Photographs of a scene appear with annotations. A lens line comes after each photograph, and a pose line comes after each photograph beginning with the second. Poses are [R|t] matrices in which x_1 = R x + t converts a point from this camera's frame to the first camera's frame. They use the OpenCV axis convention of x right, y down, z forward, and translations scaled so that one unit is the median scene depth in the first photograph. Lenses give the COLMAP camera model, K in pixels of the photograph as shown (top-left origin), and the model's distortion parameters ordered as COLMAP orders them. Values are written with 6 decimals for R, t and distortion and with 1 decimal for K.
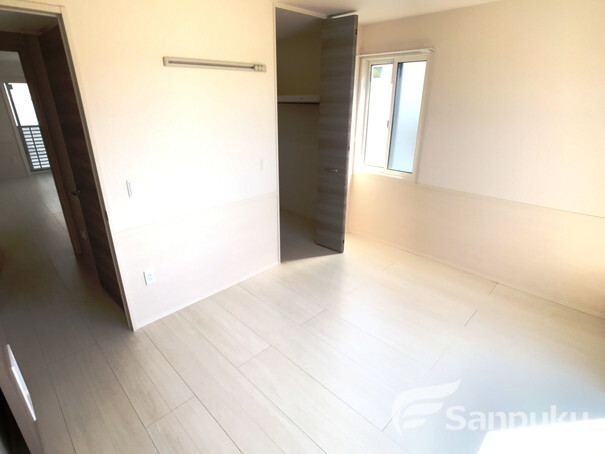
lens RADIAL K [[322.8, 0, 301.8], [0, 322.8, 223.6], [0, 0, 1]] dist [-0.000048, -0.000650]
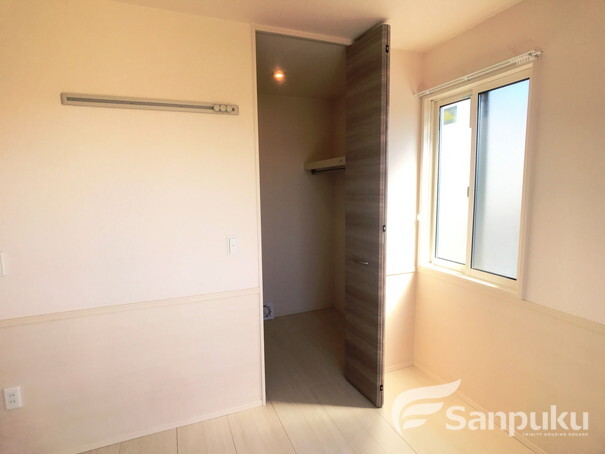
lens RADIAL K [[322.8, 0, 302.2], [0, 322.8, 226.1], [0, 0, 1]] dist [-0.000048, -0.000650]
pose [[0.911469, 0.033887, -0.409971, 0.241749], [-0.135854, 0.965482, -0.222234, -0.079115], [0.388289, 0.258255, 0.884610, 0.389461]]
